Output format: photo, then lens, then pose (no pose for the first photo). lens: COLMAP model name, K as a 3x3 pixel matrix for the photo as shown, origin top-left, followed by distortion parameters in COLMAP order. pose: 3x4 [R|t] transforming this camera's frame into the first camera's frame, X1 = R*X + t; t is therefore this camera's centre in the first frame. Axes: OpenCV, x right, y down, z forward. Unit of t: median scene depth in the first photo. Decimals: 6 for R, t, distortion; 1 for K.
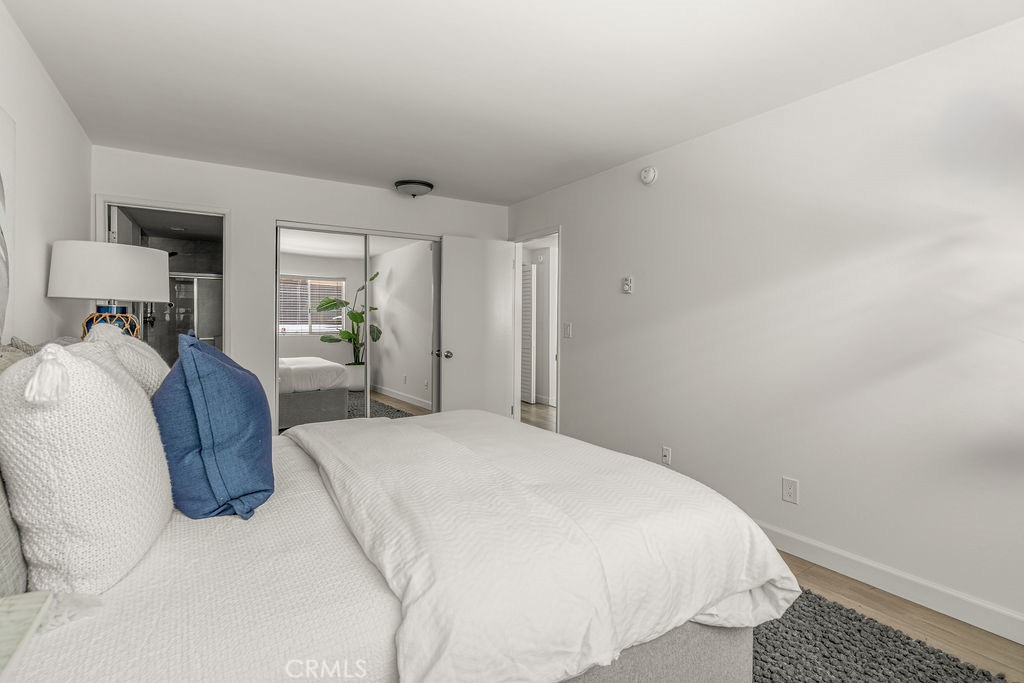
lens RADIAL K [[498.6, 0, 511.6], [0, 498.6, 325.9], [0, 0, 1]] dist [0.000228, 0.000106]
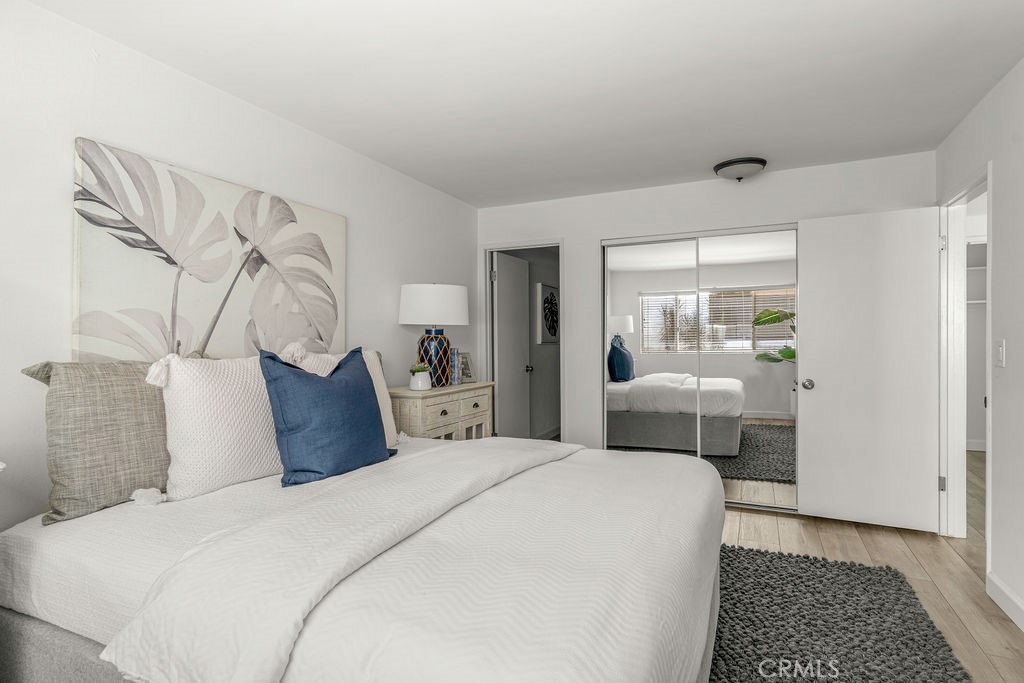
lens RADIAL K [[533.1, 0, 512.0], [0, 533.1, 341.5], [0, 0, 1]] dist [-0.003365, -0.000108]
pose [[0.507362, 0.001836, -0.861731, 0.345771], [-0.000630, 0.999998, 0.001760, -0.005532], [0.861733, -0.000350, 0.507362, 0.262111]]
